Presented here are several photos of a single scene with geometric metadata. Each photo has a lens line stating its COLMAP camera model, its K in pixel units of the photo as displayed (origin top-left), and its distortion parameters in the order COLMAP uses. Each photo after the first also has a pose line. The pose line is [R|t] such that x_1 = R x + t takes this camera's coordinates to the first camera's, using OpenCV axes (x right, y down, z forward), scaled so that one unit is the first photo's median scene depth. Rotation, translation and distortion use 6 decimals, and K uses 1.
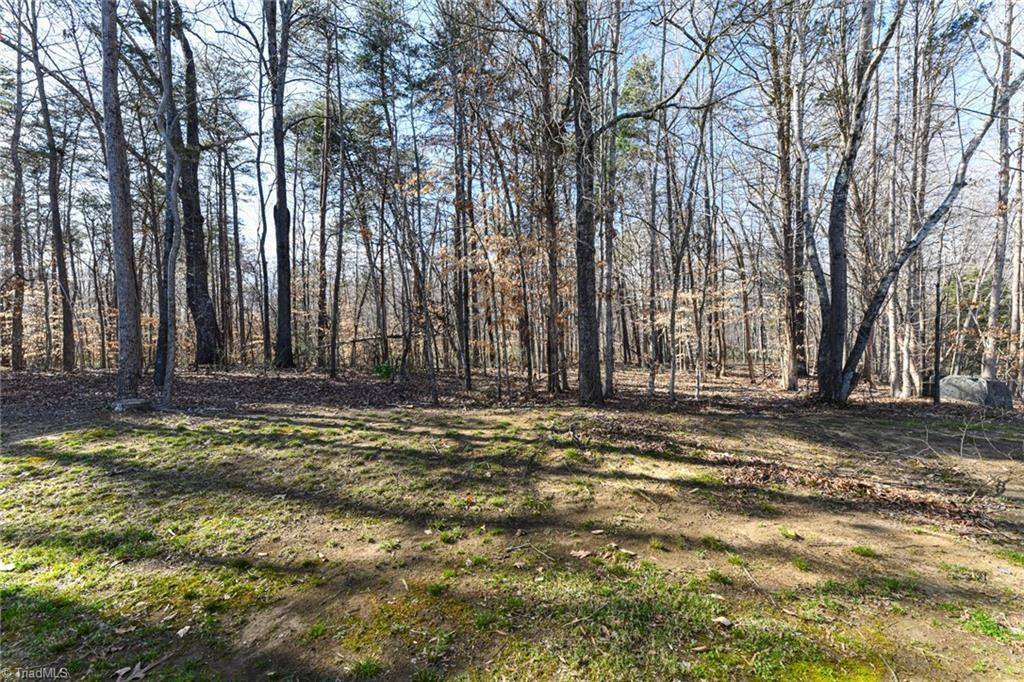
lens RADIAL K [[416.4, 0, 512.8], [0, 416.4, 339.1], [0, 0, 1]] dist [0.010719, -0.000175]
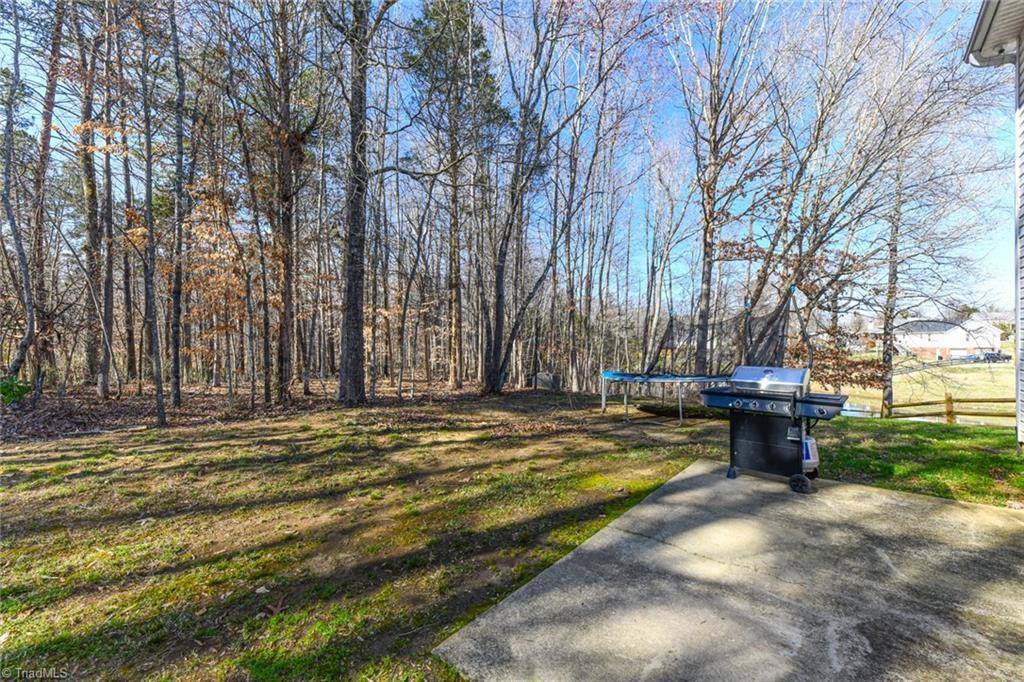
lens RADIAL K [[416.4, 0, 510.8], [0, 416.4, 344.6], [0, 0, 1]] dist [0.010719, -0.000175]
pose [[0.681330, 0.021539, 0.731660, -0.707051], [-0.012632, 0.999764, -0.017668, 0.001917], [-0.731868, 0.002795, 0.681441, -0.203123]]
